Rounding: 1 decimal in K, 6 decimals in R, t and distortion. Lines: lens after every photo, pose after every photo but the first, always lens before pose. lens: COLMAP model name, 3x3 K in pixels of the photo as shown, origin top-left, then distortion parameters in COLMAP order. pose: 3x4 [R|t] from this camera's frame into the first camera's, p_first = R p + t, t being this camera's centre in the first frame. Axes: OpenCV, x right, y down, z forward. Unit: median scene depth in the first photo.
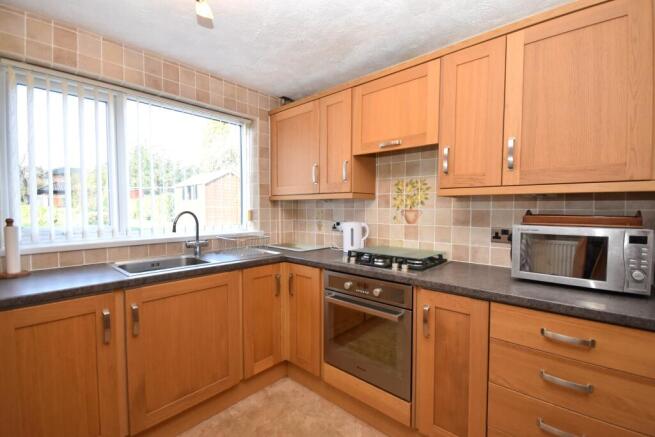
lens RADIAL K [[291.1, 0, 327.2], [0, 291.1, 222.1], [0, 0, 1]] dist [0.004316, -0.000625]
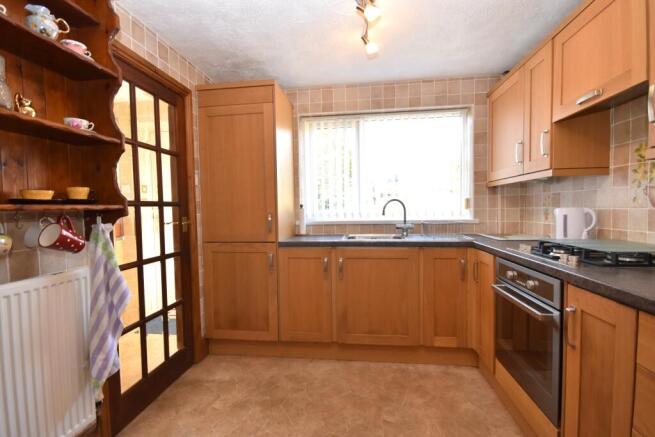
lens RADIAL K [[291.1, 0, 321.2], [0, 291.1, 219.8], [0, 0, 1]] dist [0.004316, -0.000625]
pose [[0.583296, 0.025165, -0.811870, 0.363493], [-0.020904, 0.999654, 0.015967, 0.037949], [0.811990, 0.007658, 0.583621, 0.011007]]
